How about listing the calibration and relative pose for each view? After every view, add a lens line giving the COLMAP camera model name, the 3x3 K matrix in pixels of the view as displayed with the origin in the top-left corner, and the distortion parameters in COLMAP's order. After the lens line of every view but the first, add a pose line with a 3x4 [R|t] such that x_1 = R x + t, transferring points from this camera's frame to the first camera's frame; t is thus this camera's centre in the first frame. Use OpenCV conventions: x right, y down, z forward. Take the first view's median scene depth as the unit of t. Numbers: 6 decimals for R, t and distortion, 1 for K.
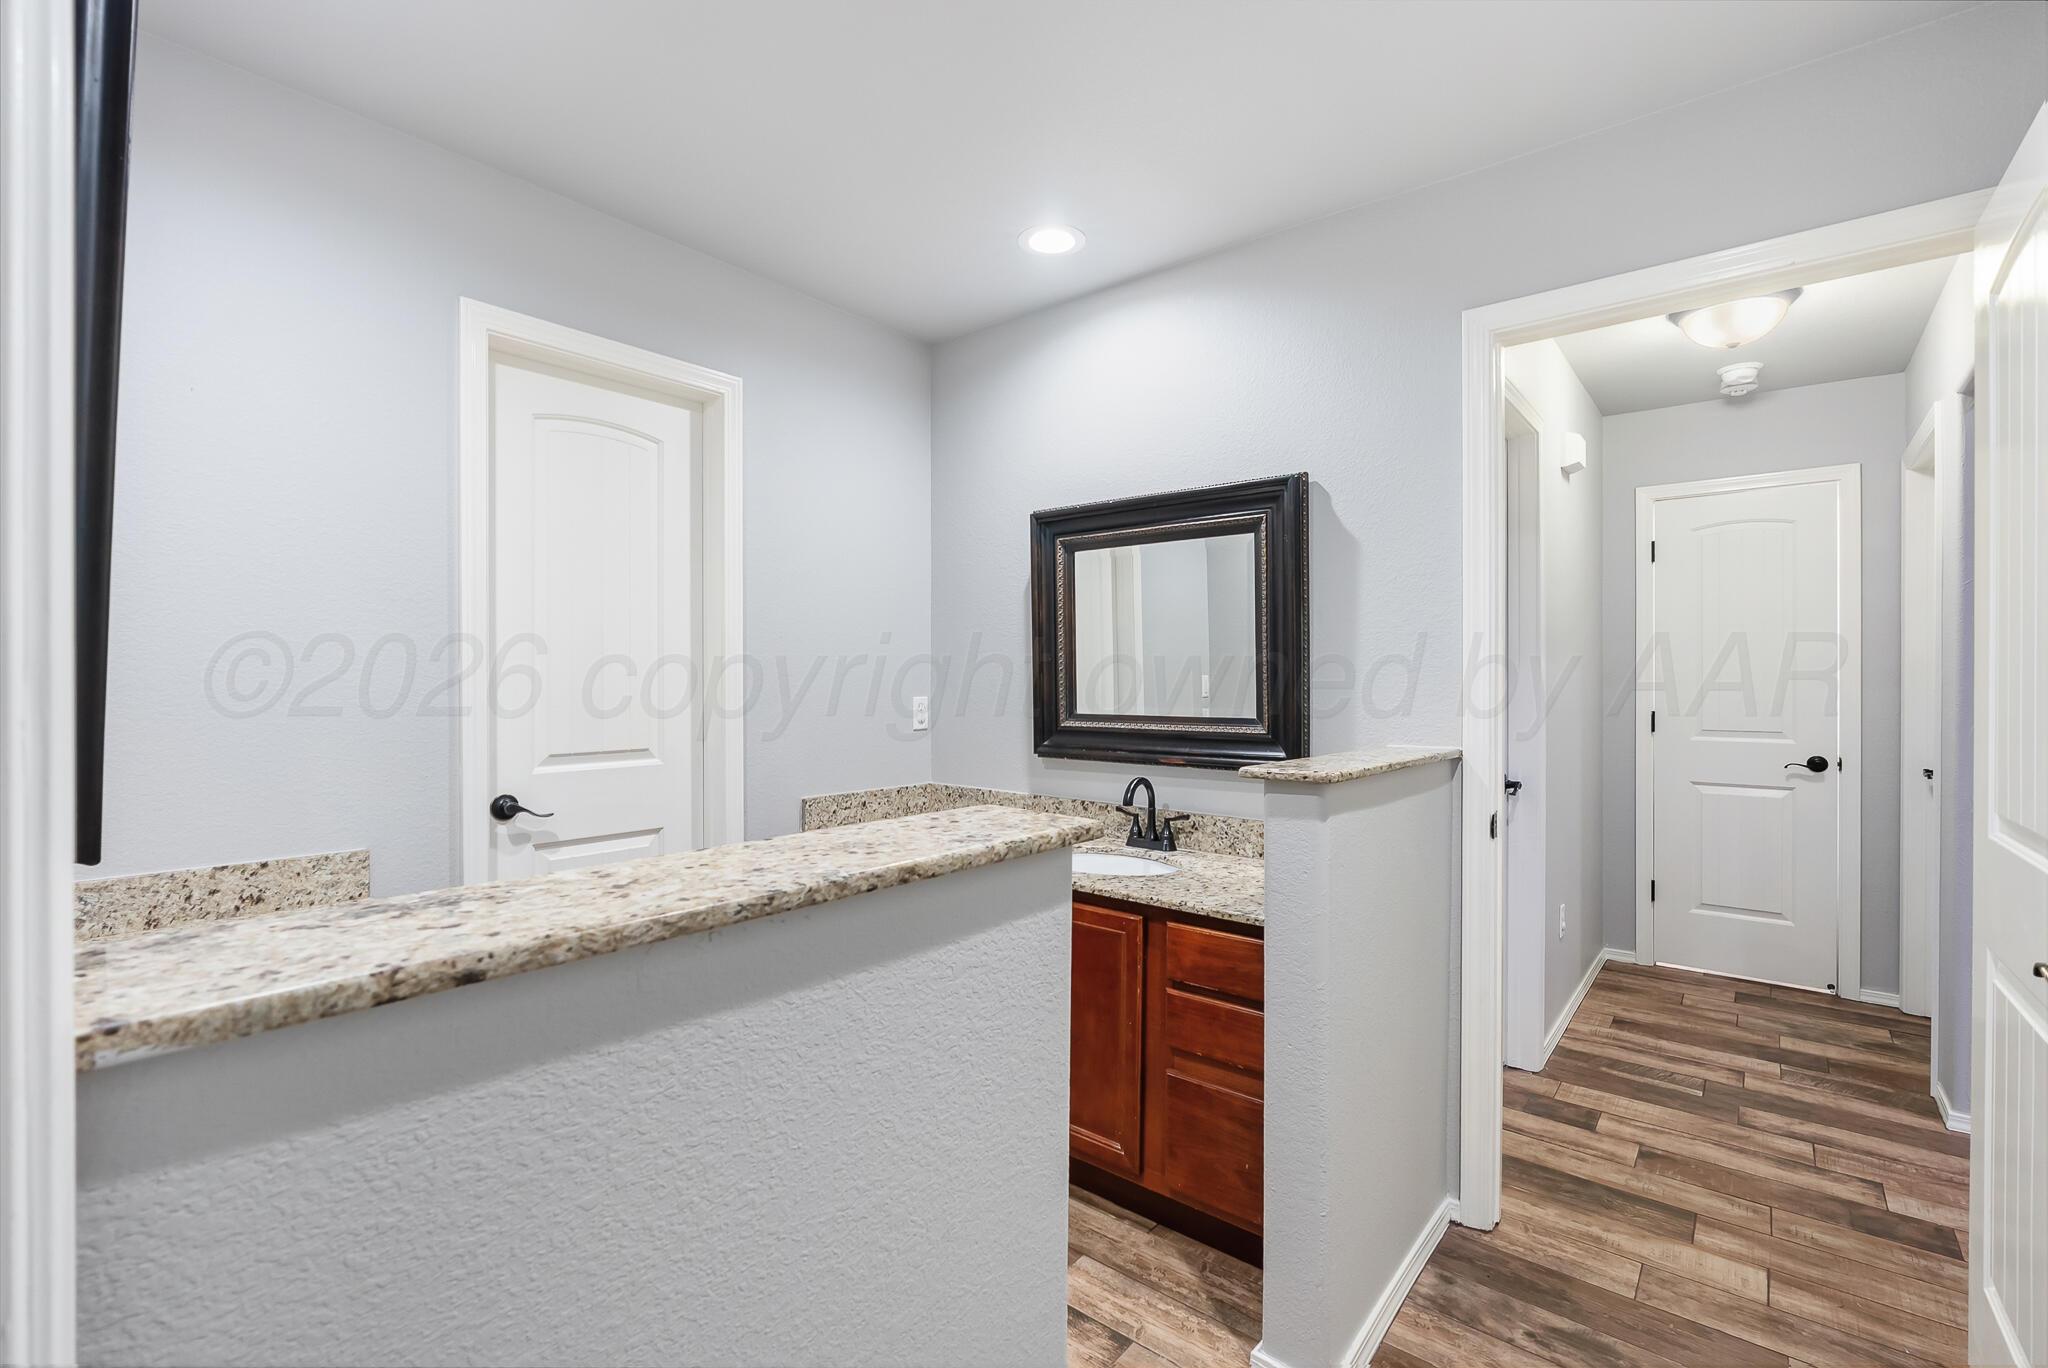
lens RADIAL K [[914.4, 0, 1024.0], [0, 914.4, 684.0], [0, 0, 1]] dist [-0.001990, -0.000045]
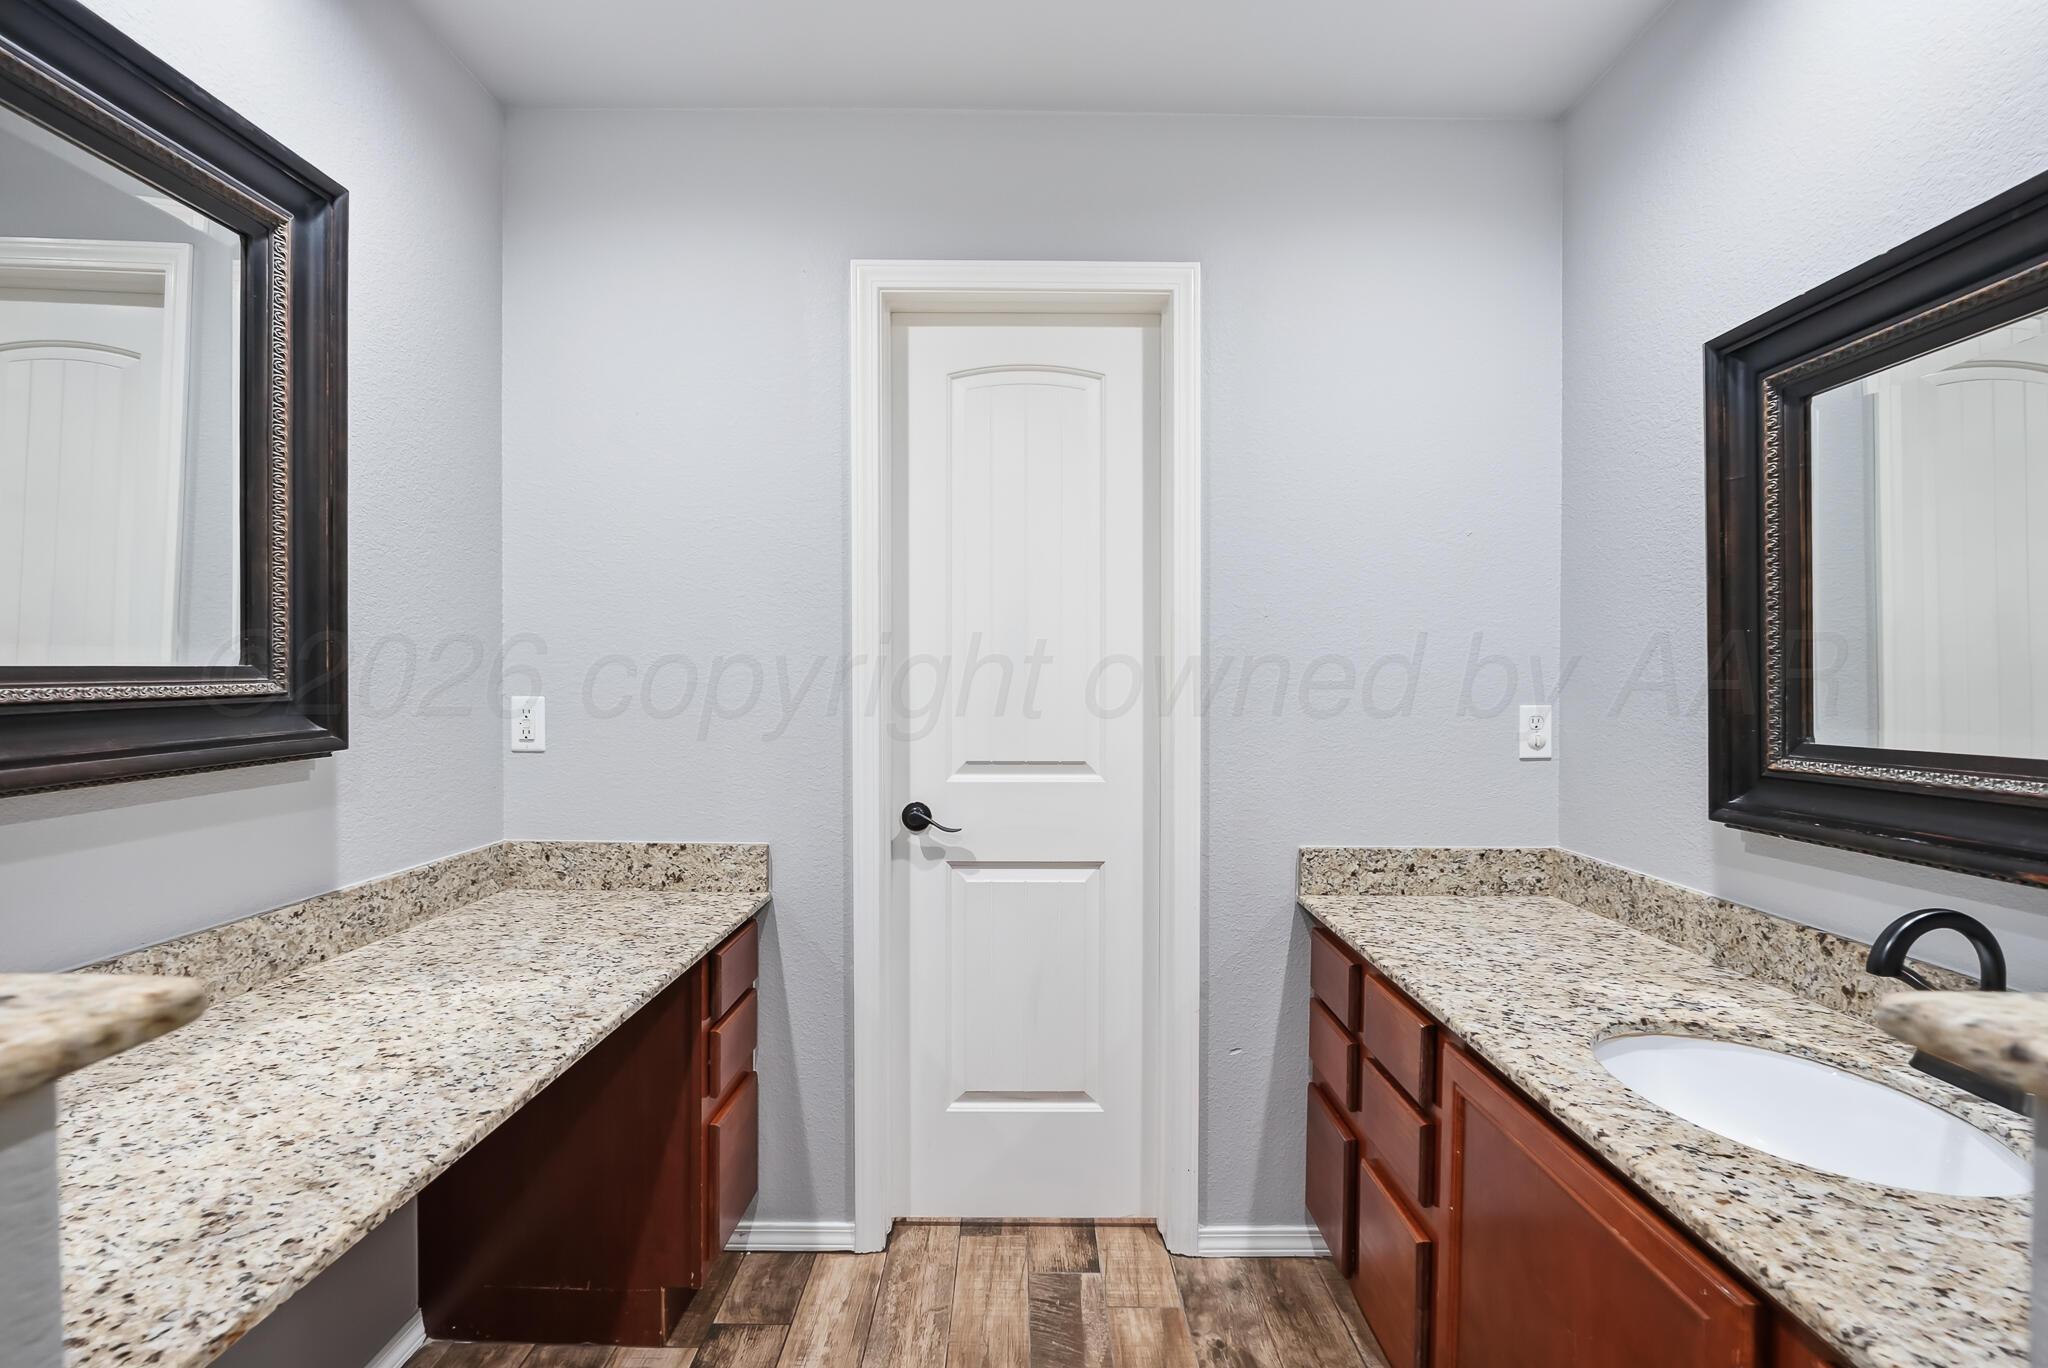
lens RADIAL K [[923.0, 0, 1021.0], [0, 923.0, 705.6], [0, 0, 1]] dist [-0.010635, 0.000372]
pose [[0.642044, 0.015918, -0.766503, 0.173414], [-0.007699, 0.999868, 0.014315, 0.010061], [0.766629, -0.003289, 0.642082, 0.431921]]
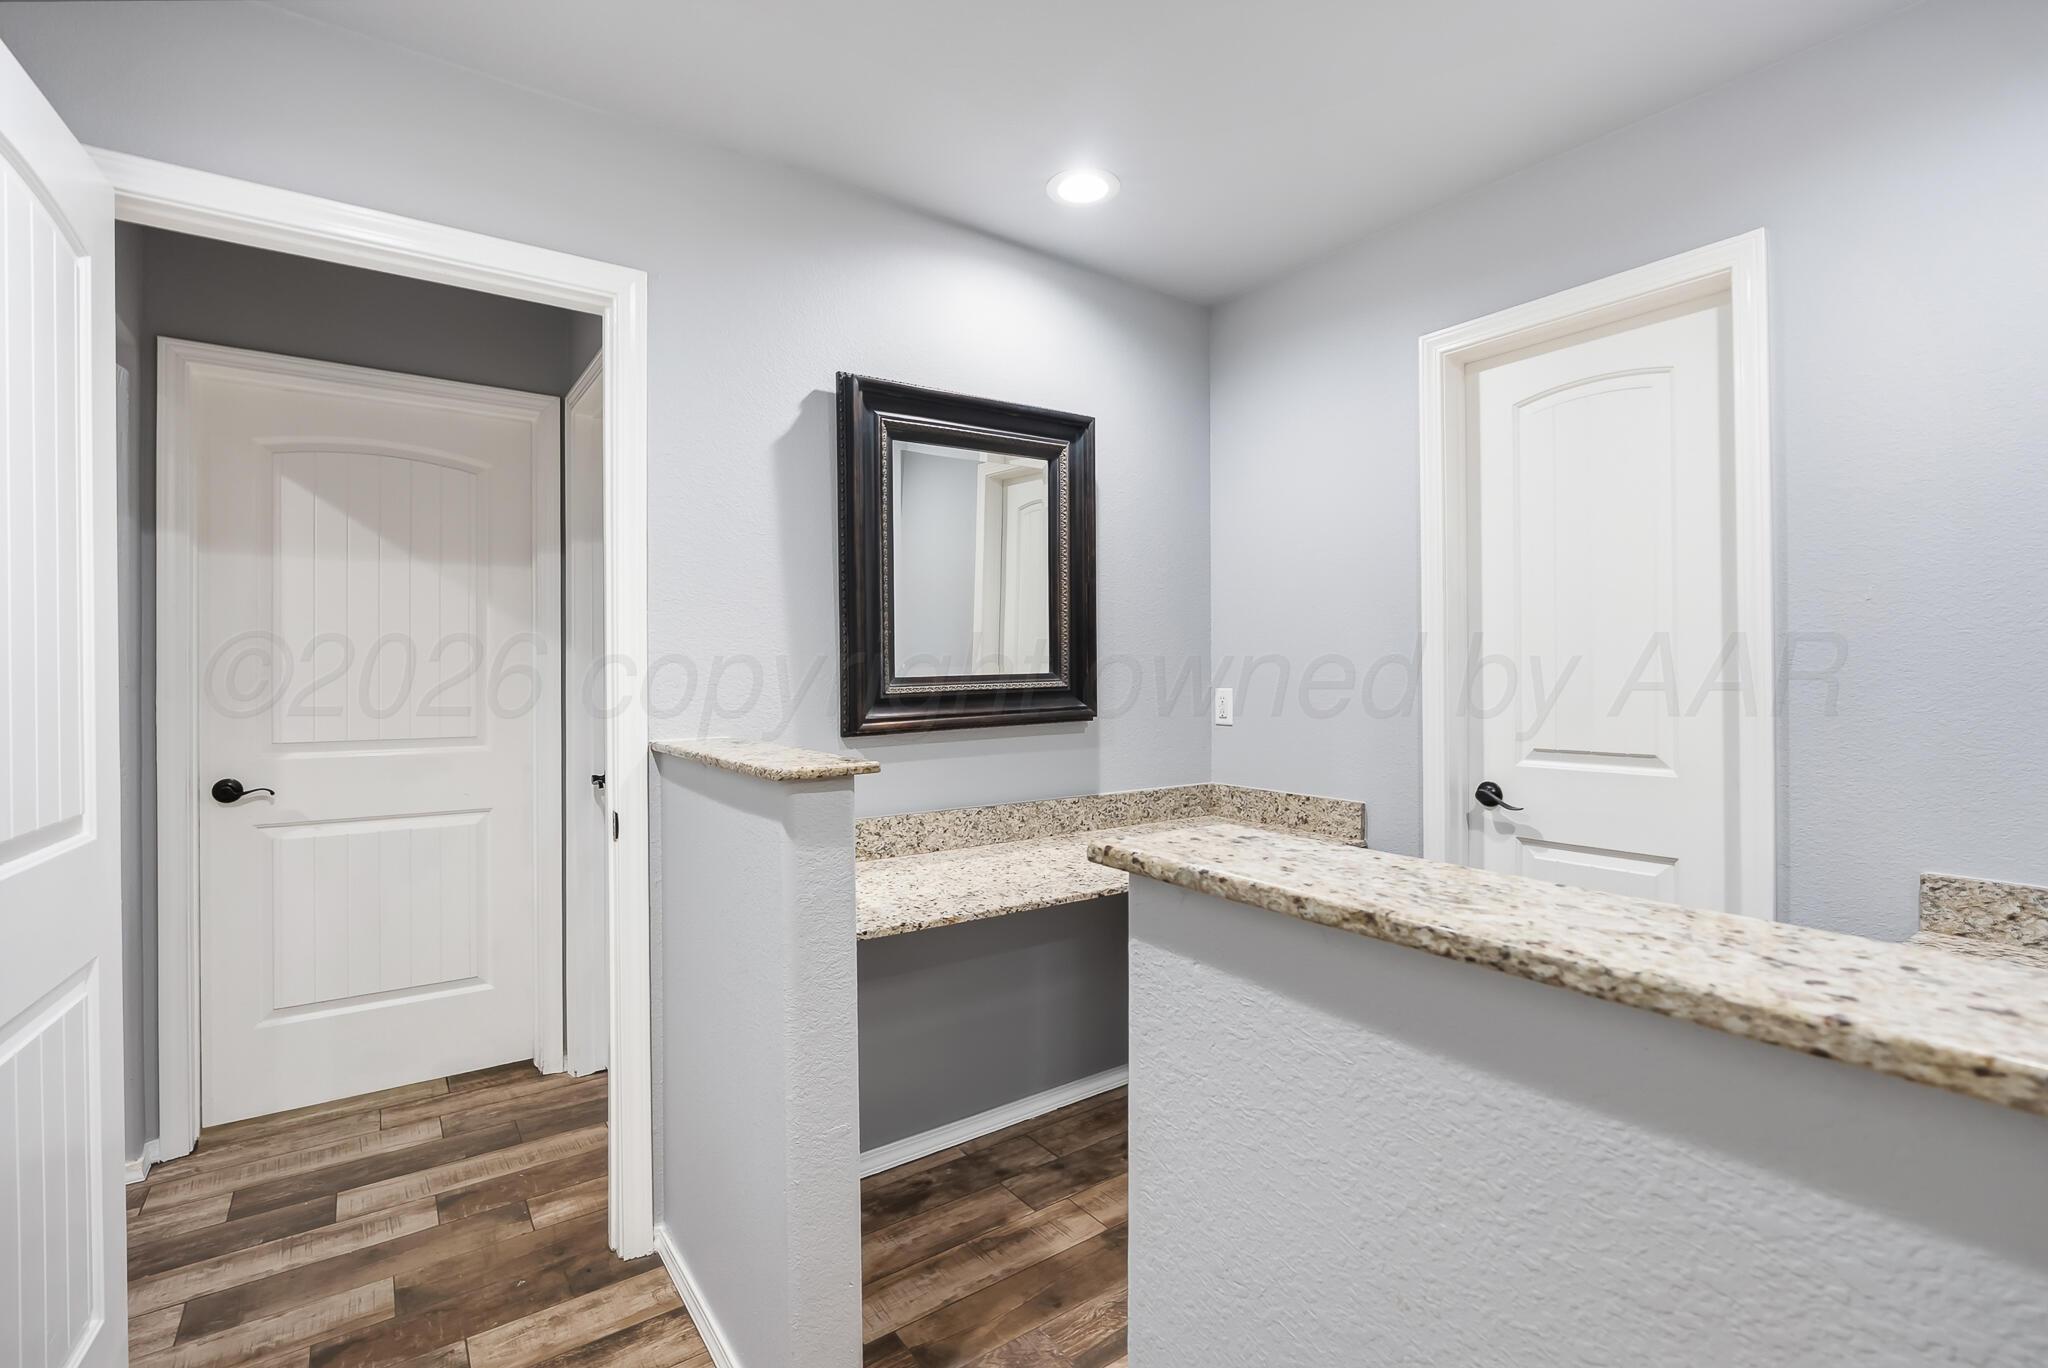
lens RADIAL K [[957.4, 0, 1024.0], [0, 957.4, 684.0], [0, 0, 1]] dist [-0.000224, 0.000335]
pose [[-0.253394, 0.006845, -0.967339, 0.543842], [-0.003339, 0.999963, 0.007950, 0.002463], [0.967358, 0.005245, -0.253361, 0.669517]]
